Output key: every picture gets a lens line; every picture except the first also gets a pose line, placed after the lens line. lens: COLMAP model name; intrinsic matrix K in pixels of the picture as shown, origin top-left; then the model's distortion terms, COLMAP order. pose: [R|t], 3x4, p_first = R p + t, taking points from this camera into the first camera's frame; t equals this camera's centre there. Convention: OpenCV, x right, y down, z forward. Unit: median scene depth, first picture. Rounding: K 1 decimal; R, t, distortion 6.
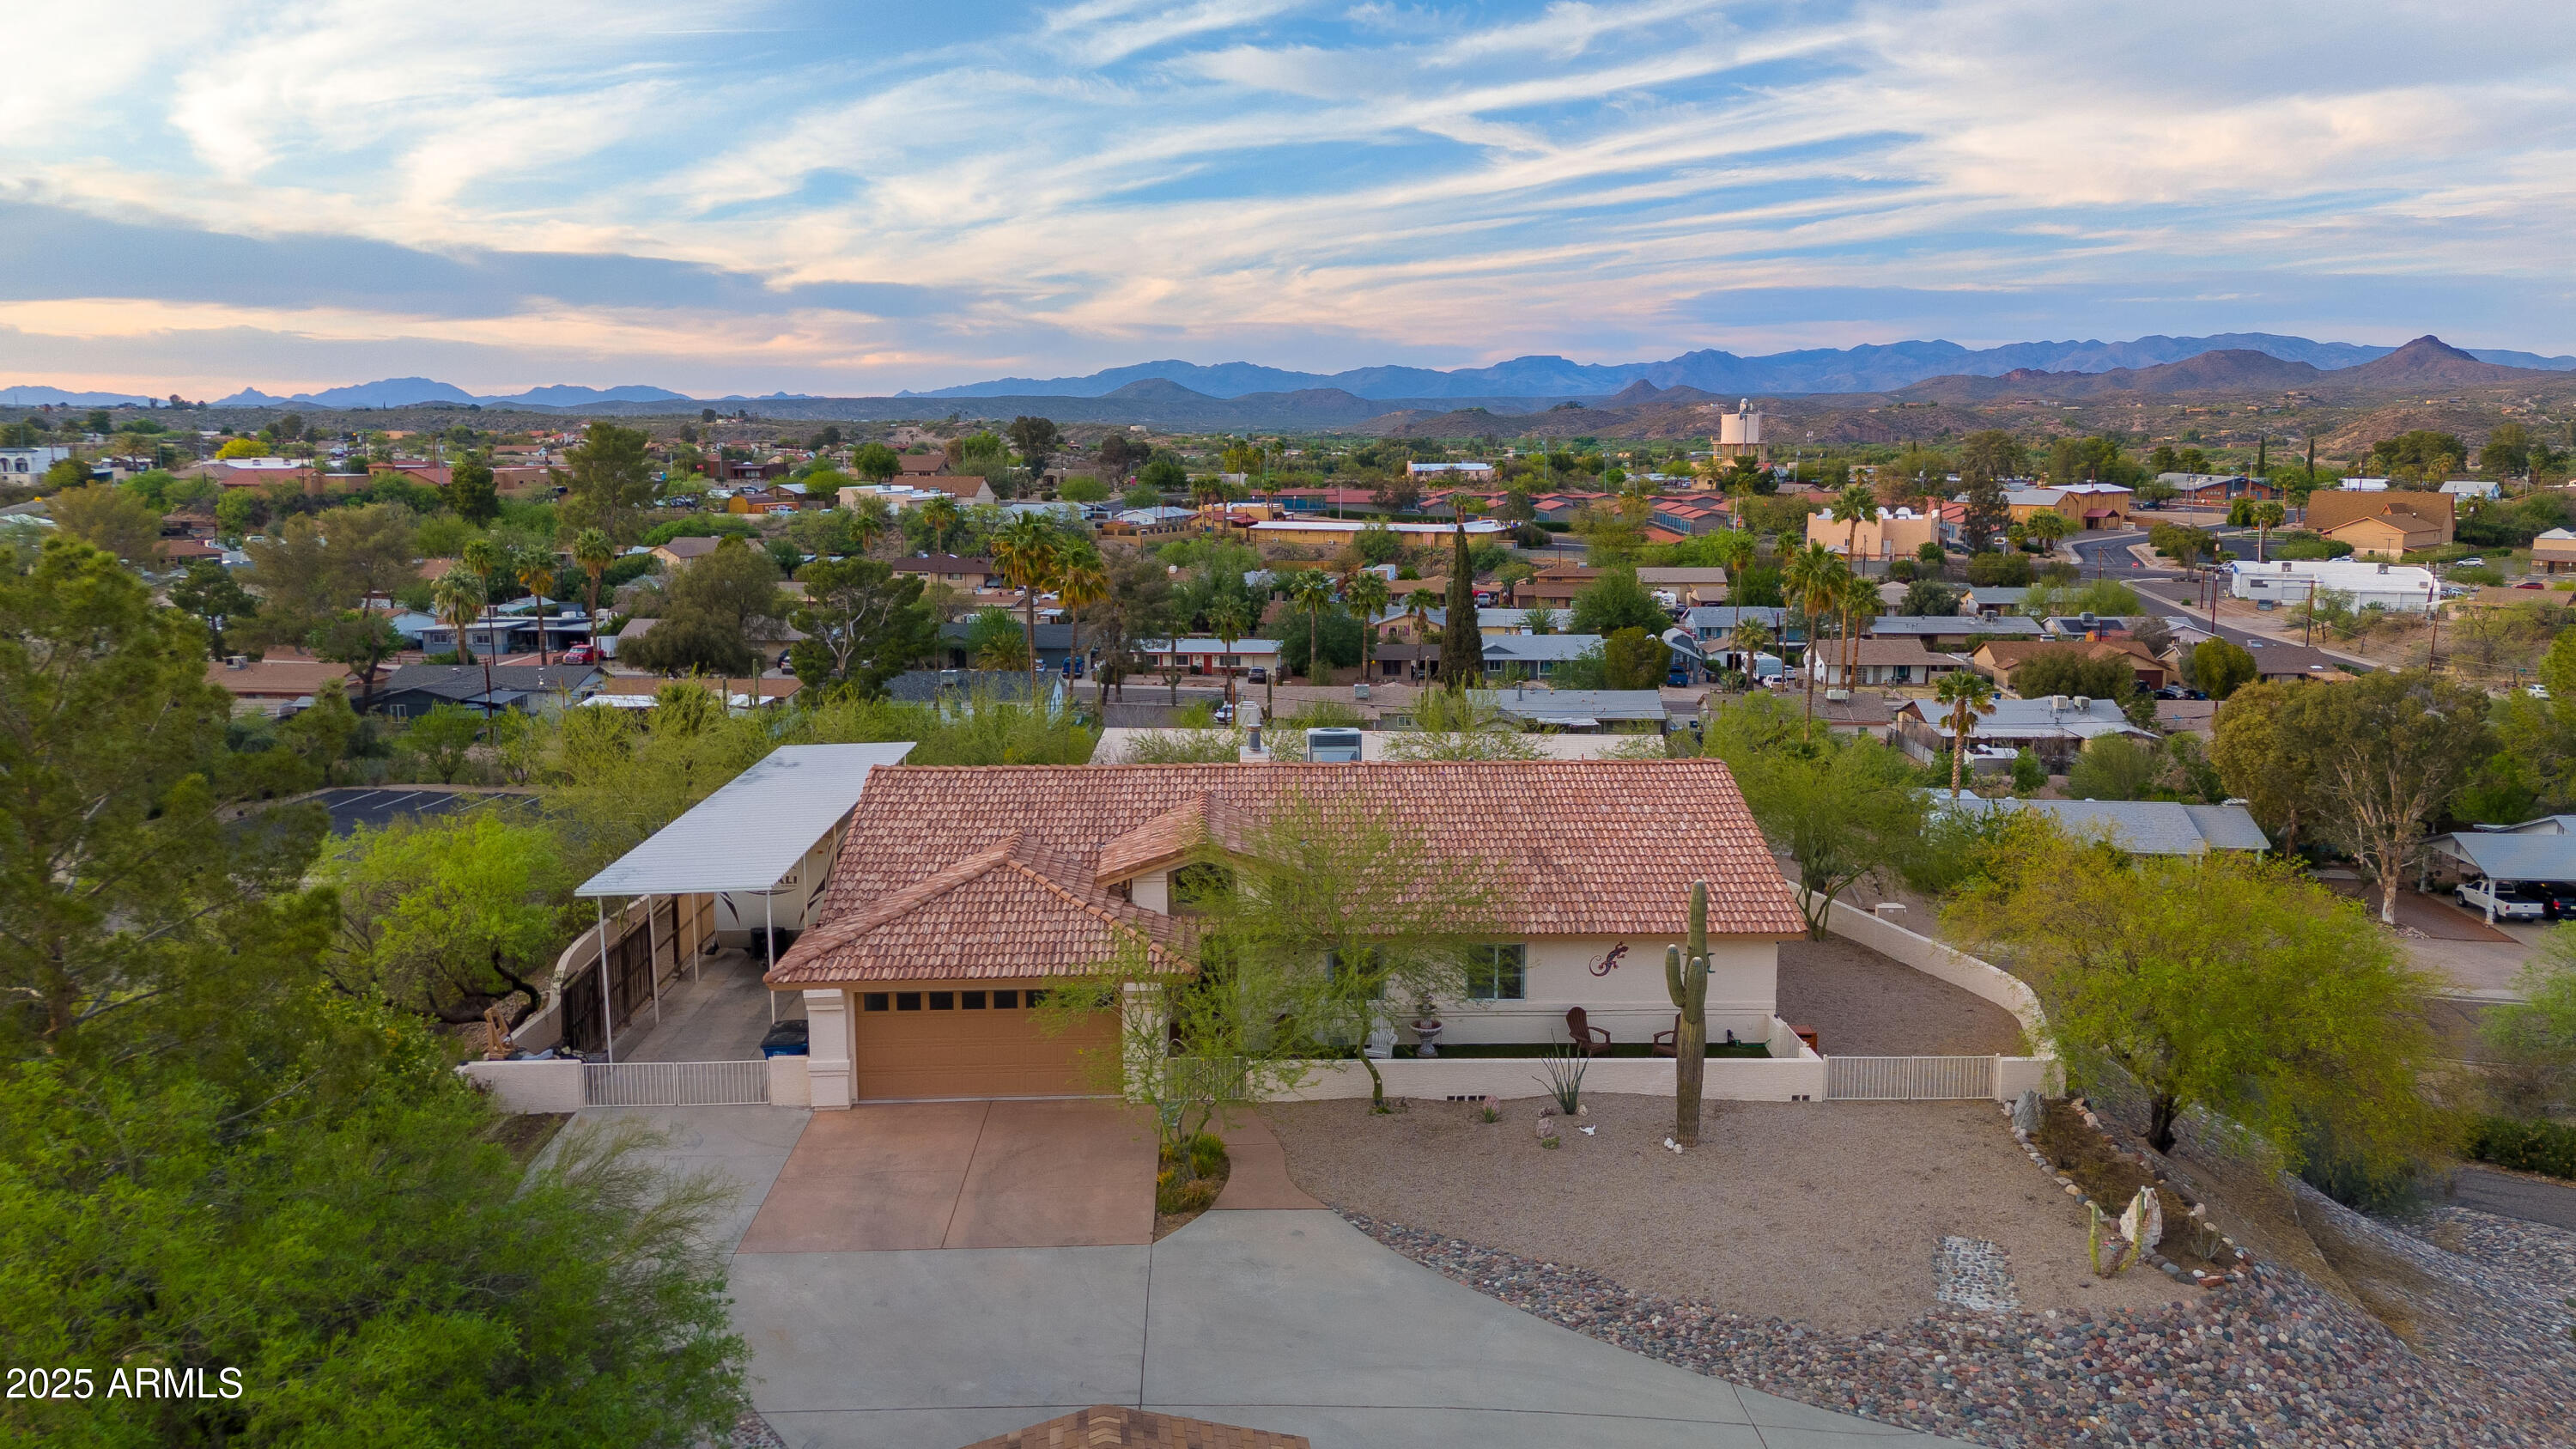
lens RADIAL K [[1901.7, 0, 1285.8], [0, 1901.7, 722.8], [0, 0, 1]] dist [0.078848, -0.077610]
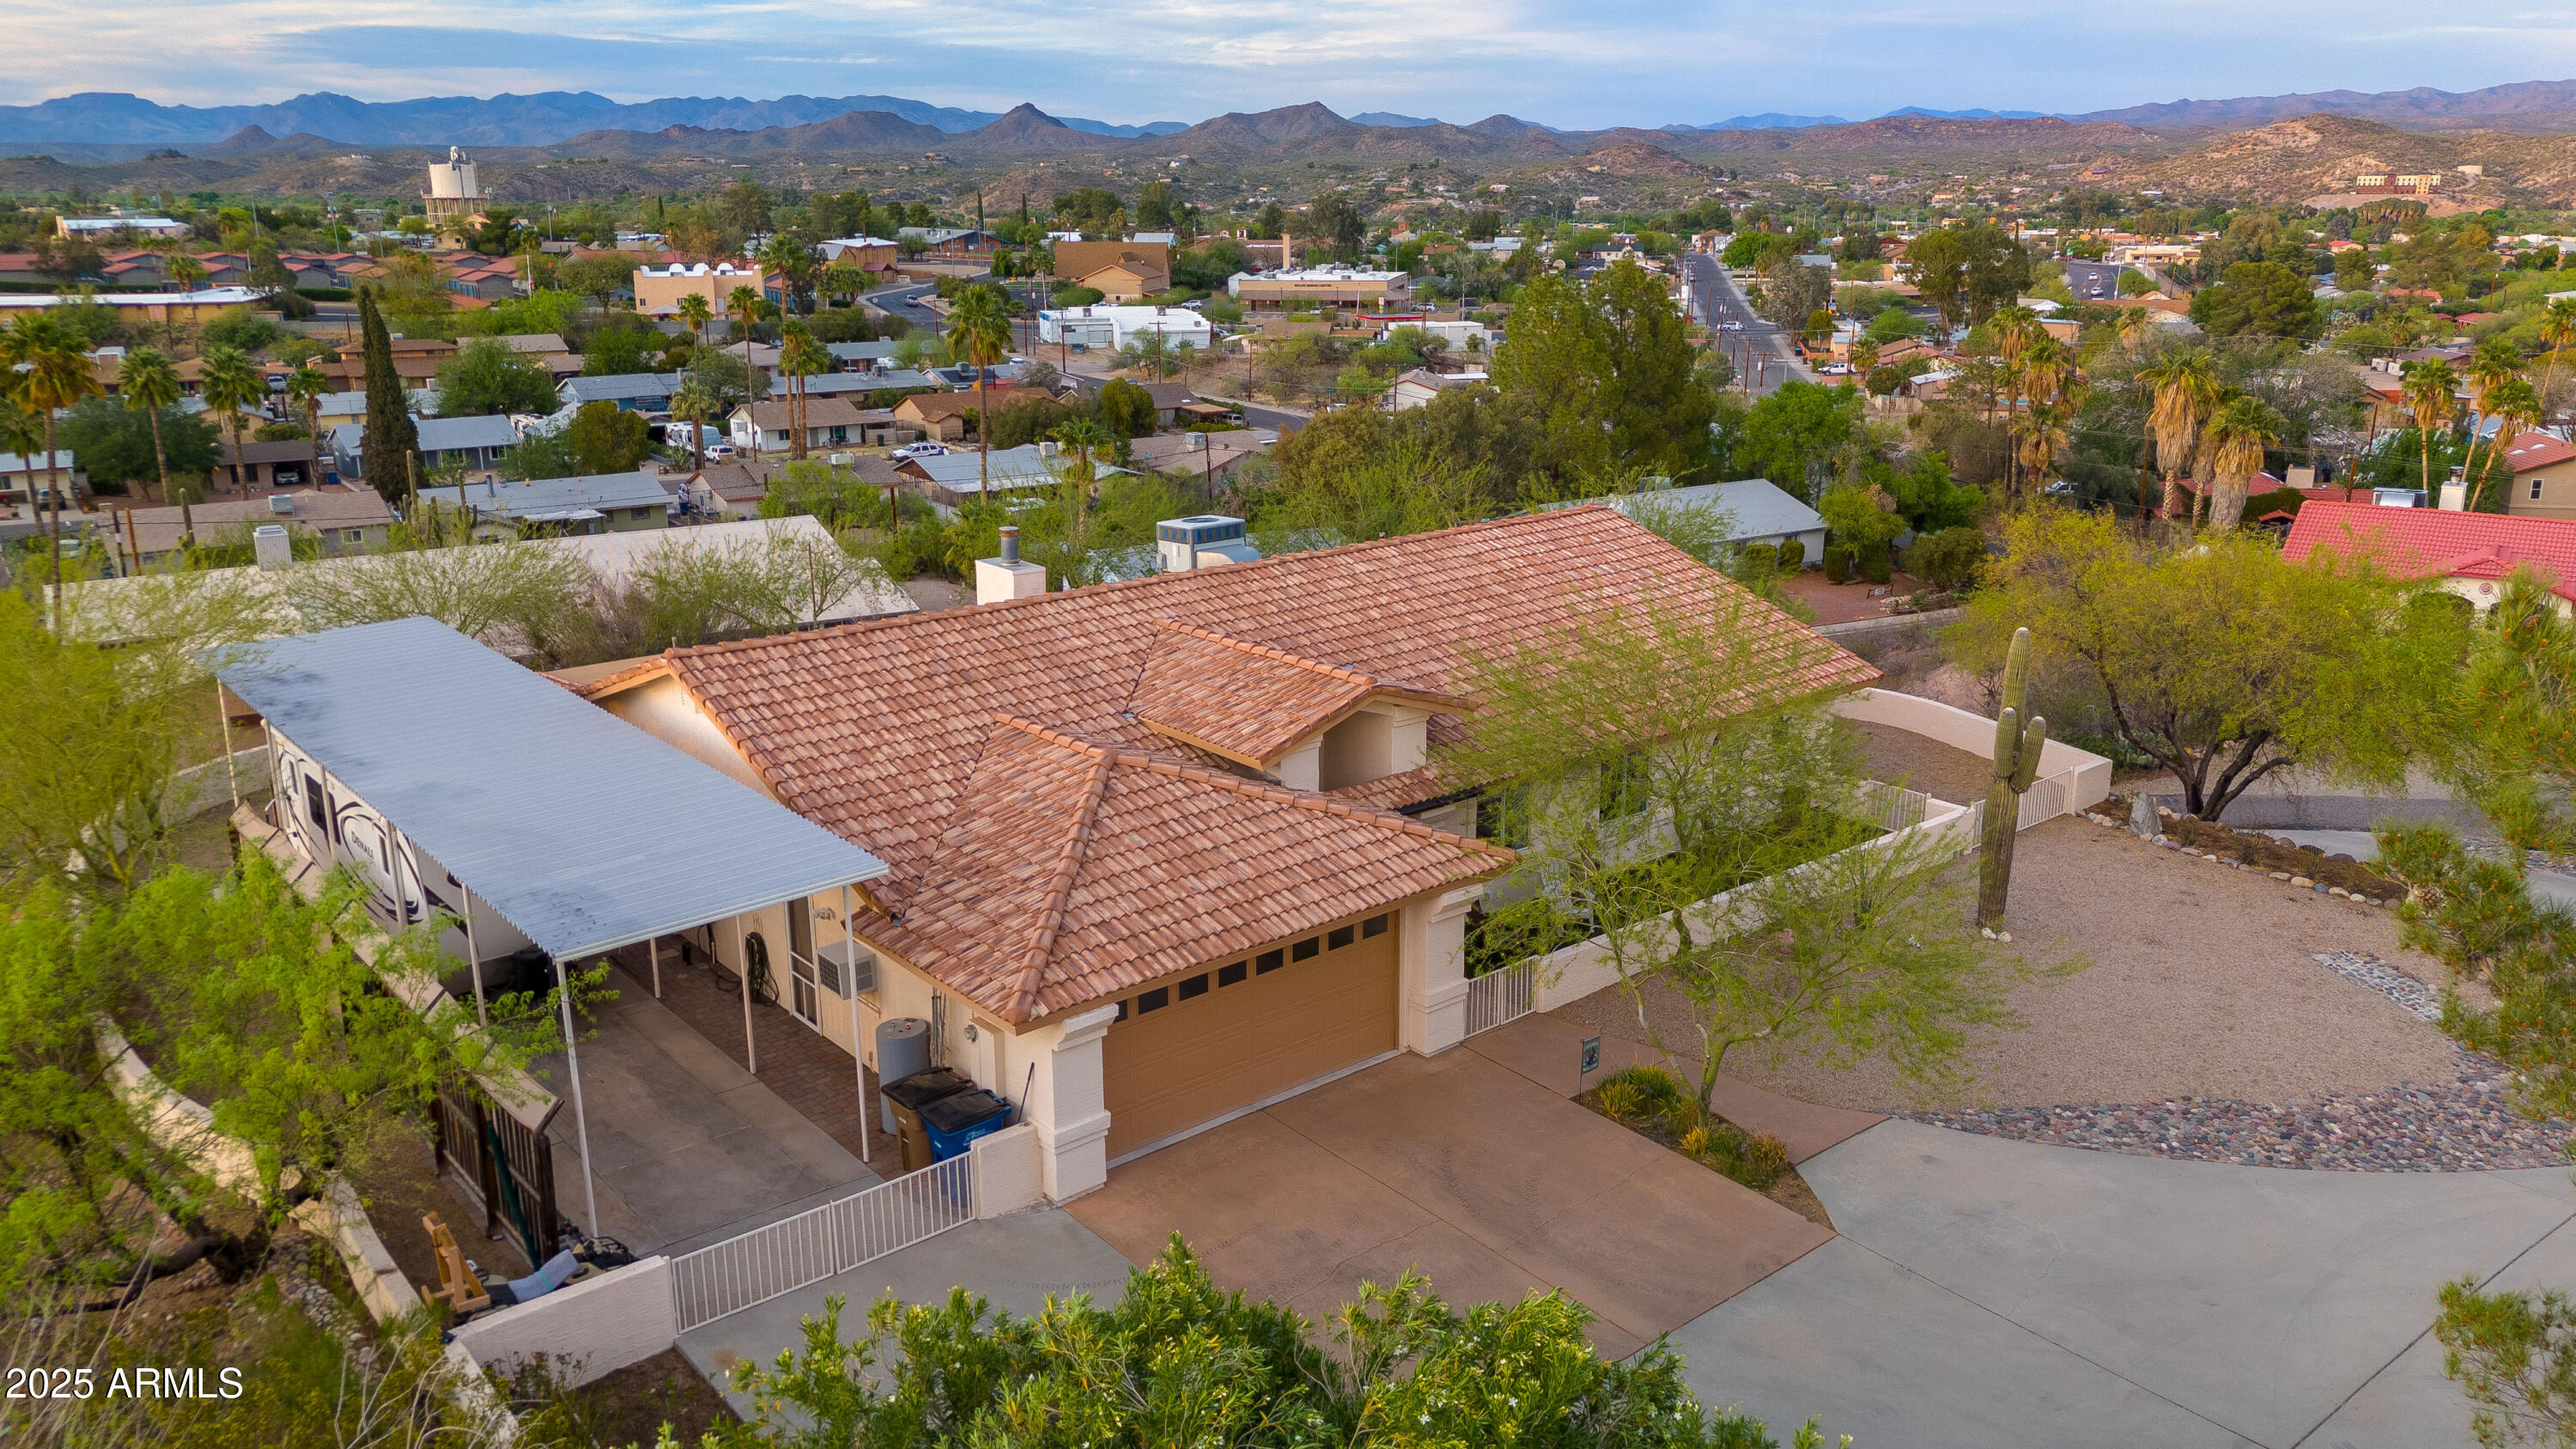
lens RADIAL K [[1901.7, 0, 1290.2], [0, 1901.7, 715.2], [0, 0, 1]] dist [0.078848, -0.077610]
pose [[0.790765, -0.166298, 0.589098, -0.064304], [0.097115, 0.984283, 0.147495, -0.004396], [-0.604367, -0.059424, 0.794487, 0.059069]]
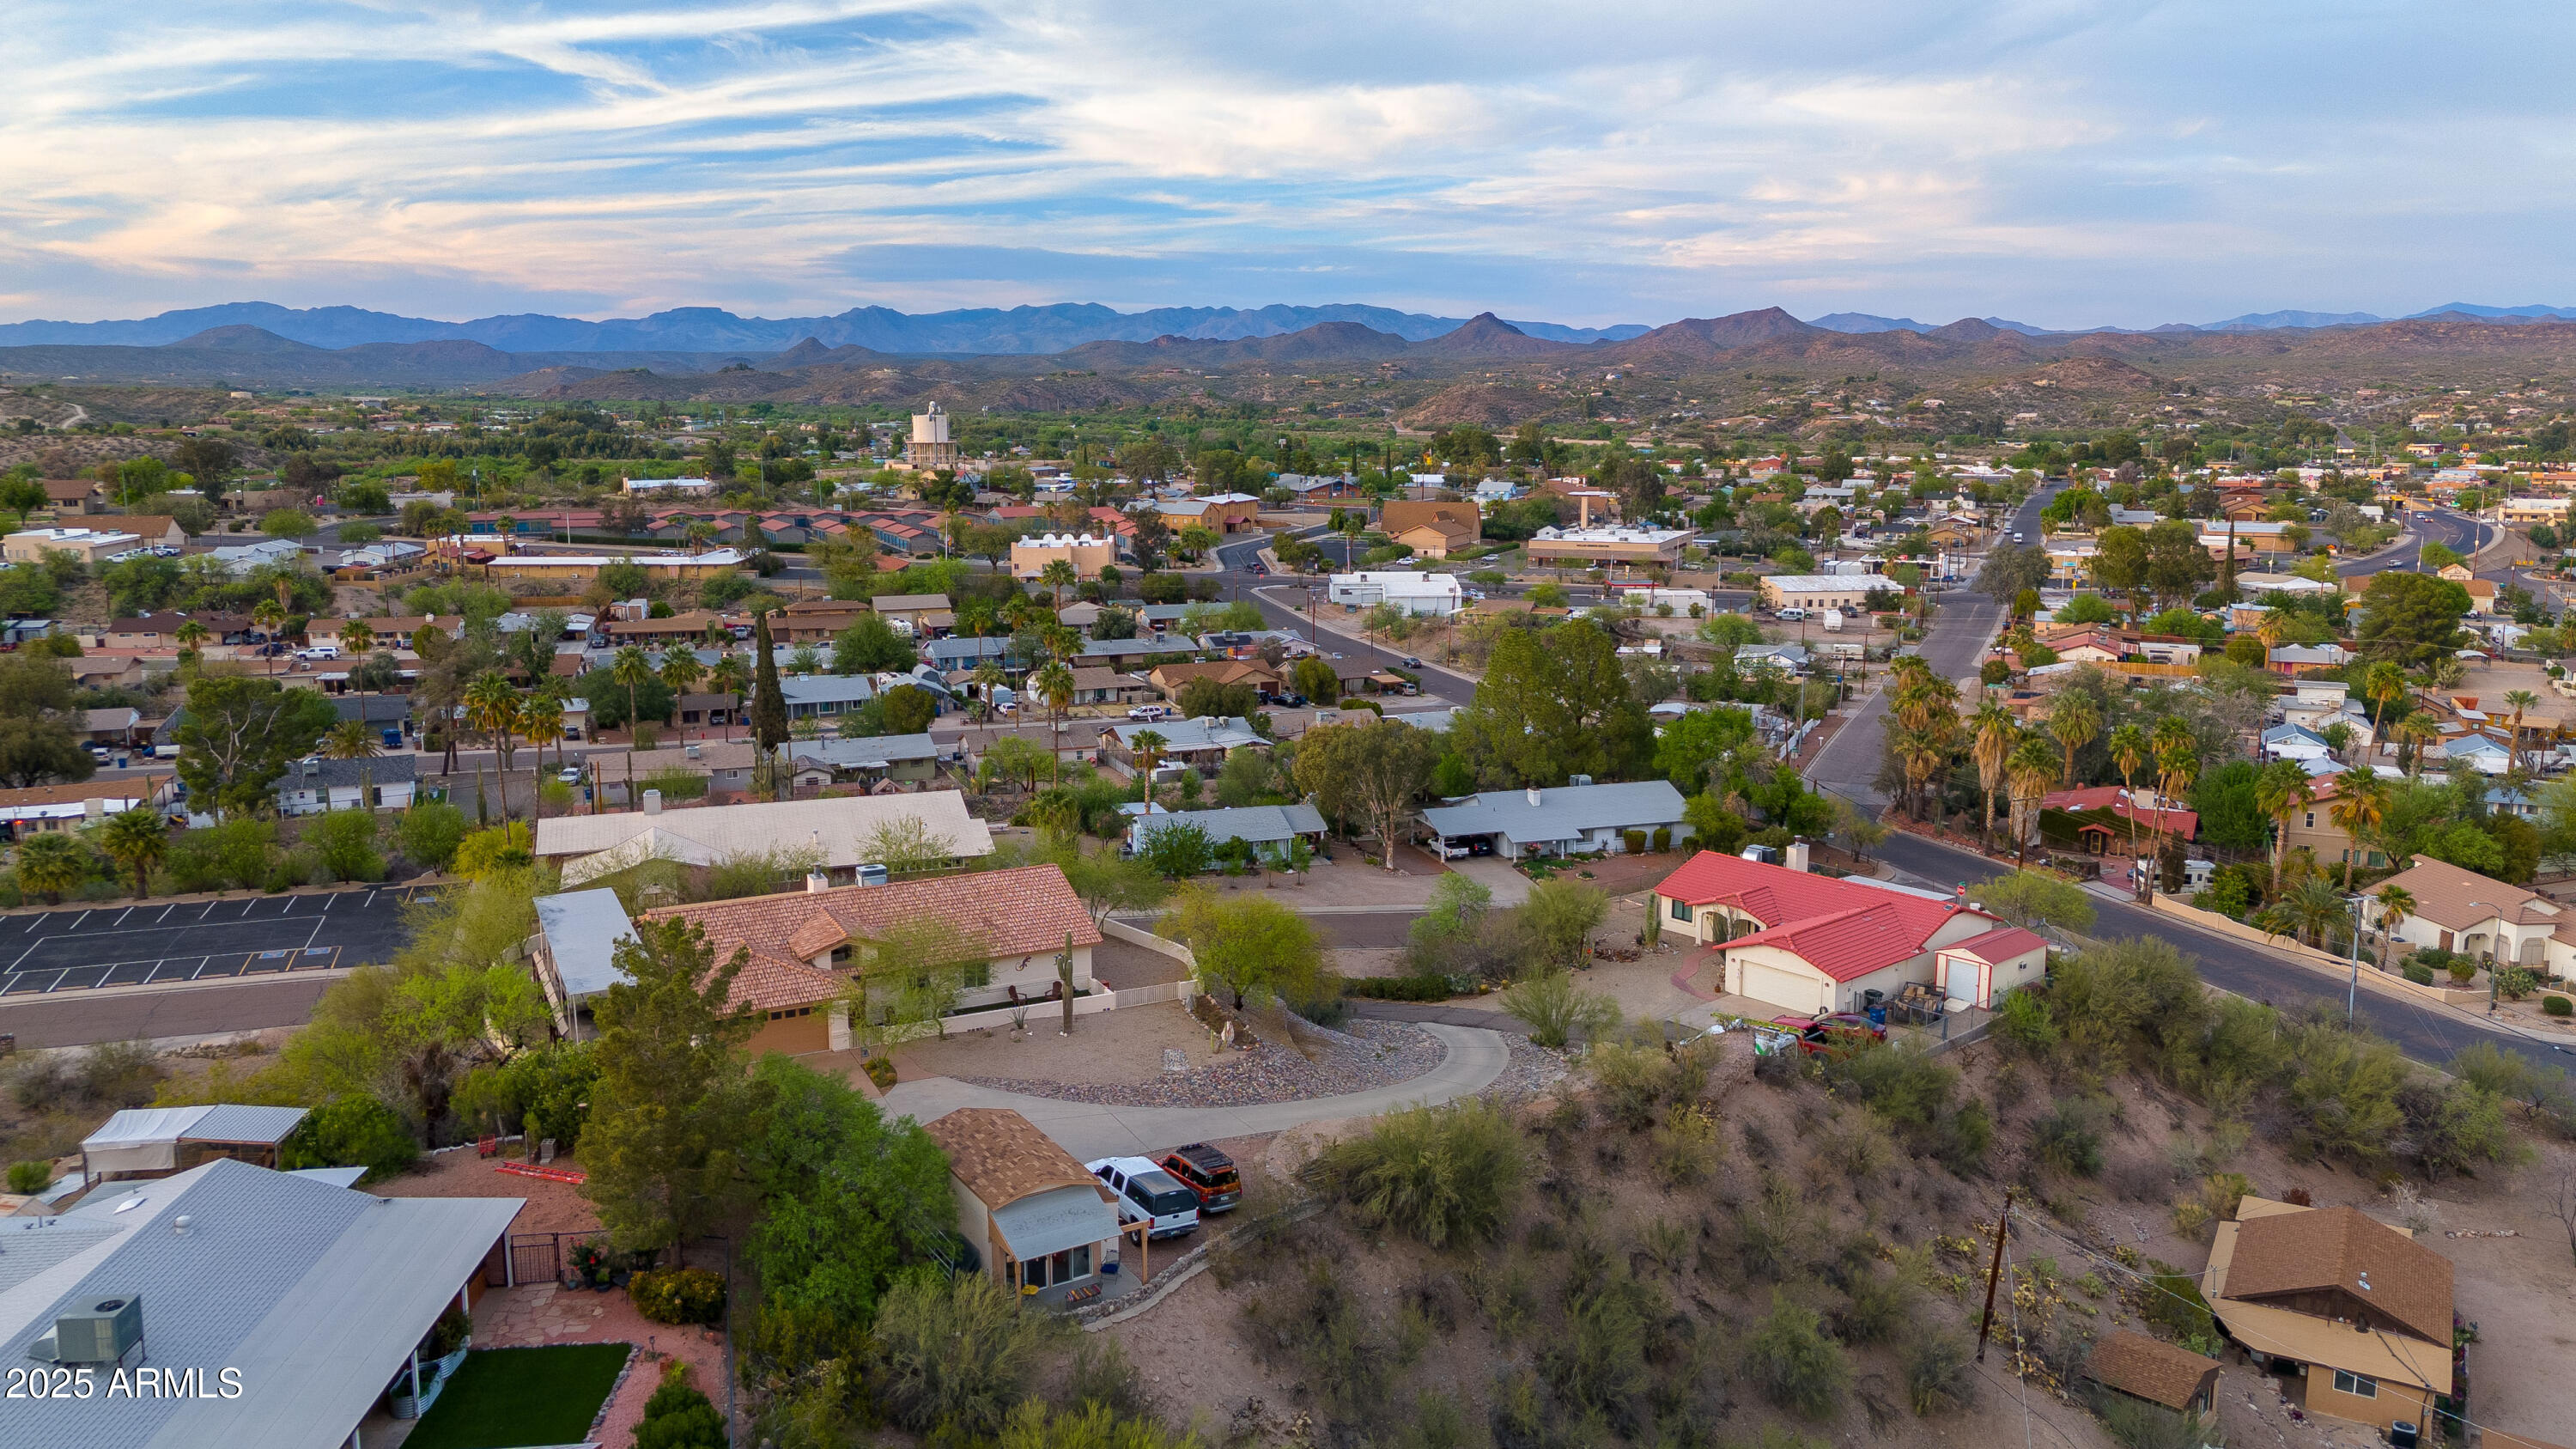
lens RADIAL K [[1901.7, 0, 1303.7], [0, 1901.7, 733.1], [0, 0, 1]] dist [0.078848, -0.077610]
pose [[0.909011, -0.074156, 0.410121, -0.061437], [0.062491, 0.997170, 0.041796, -0.031471], [-0.412059, -0.012364, 0.911073, -0.170957]]
